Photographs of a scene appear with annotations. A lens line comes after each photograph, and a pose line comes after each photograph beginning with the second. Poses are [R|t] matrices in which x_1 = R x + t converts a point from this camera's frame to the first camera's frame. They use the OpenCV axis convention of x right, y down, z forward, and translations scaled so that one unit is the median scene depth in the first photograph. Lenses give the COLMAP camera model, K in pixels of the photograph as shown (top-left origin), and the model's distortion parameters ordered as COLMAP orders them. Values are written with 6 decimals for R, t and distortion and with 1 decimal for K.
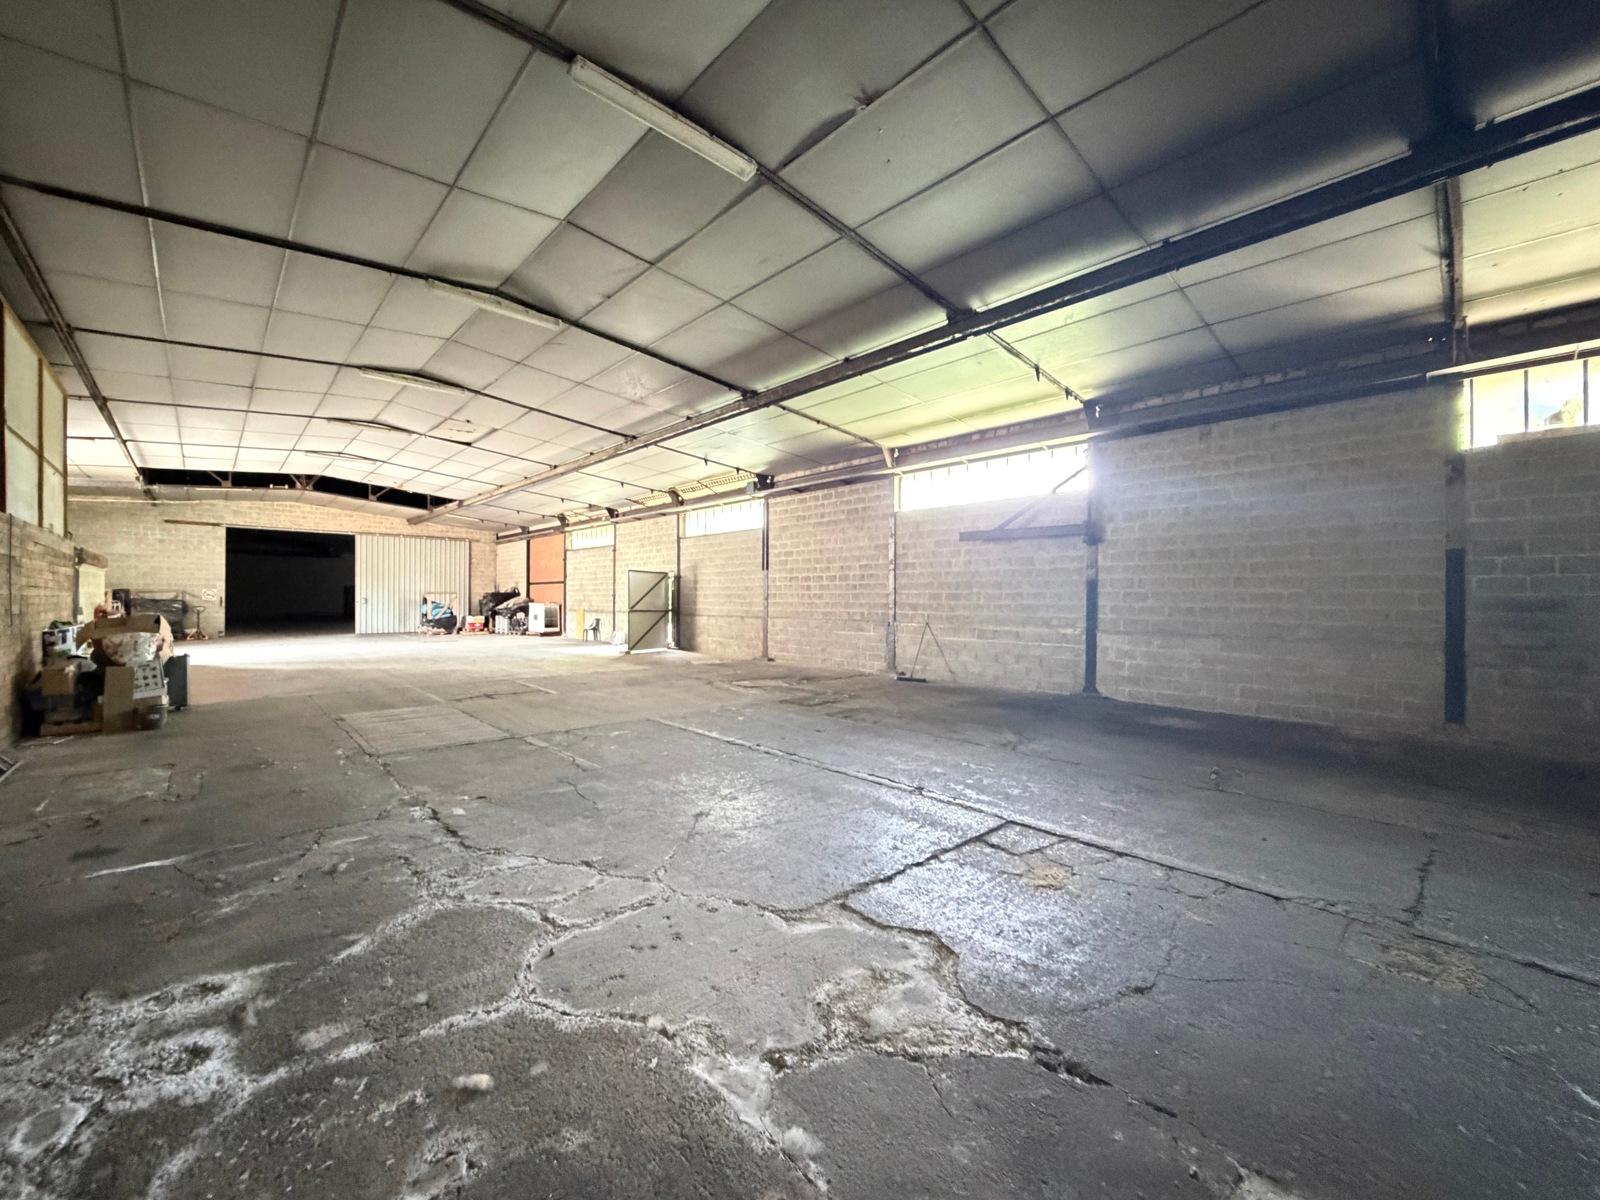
lens RADIAL K [[636.7, 0, 795.1], [0, 636.7, 598.1], [0, 0, 1]] dist [-0.008006, 0.000307]
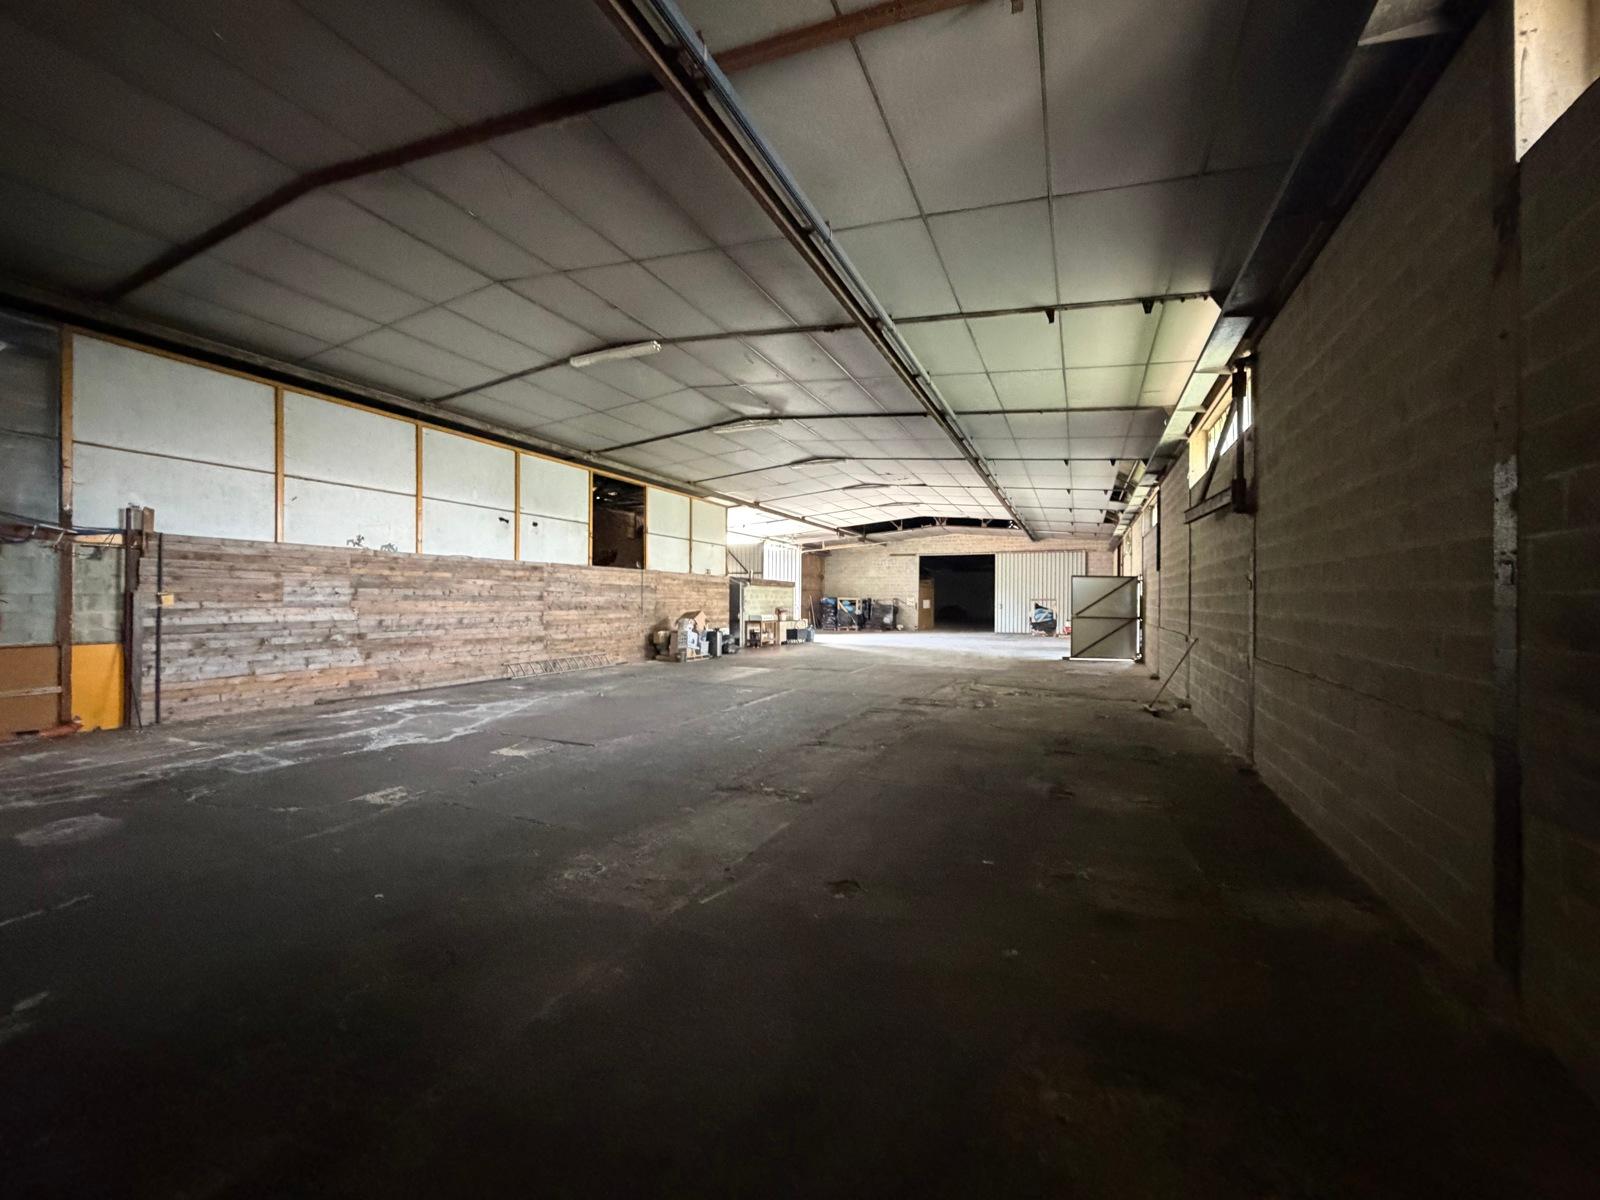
lens RADIAL K [[636.7, 0, 796.4], [0, 636.7, 600.1], [0, 0, 1]] dist [-0.008006, 0.000307]
pose [[0.390525, -0.002787, -0.920588, 0.399447], [-0.003697, 0.999983, -0.004596, -0.000430], [0.920585, 0.005198, 0.390508, 0.172189]]
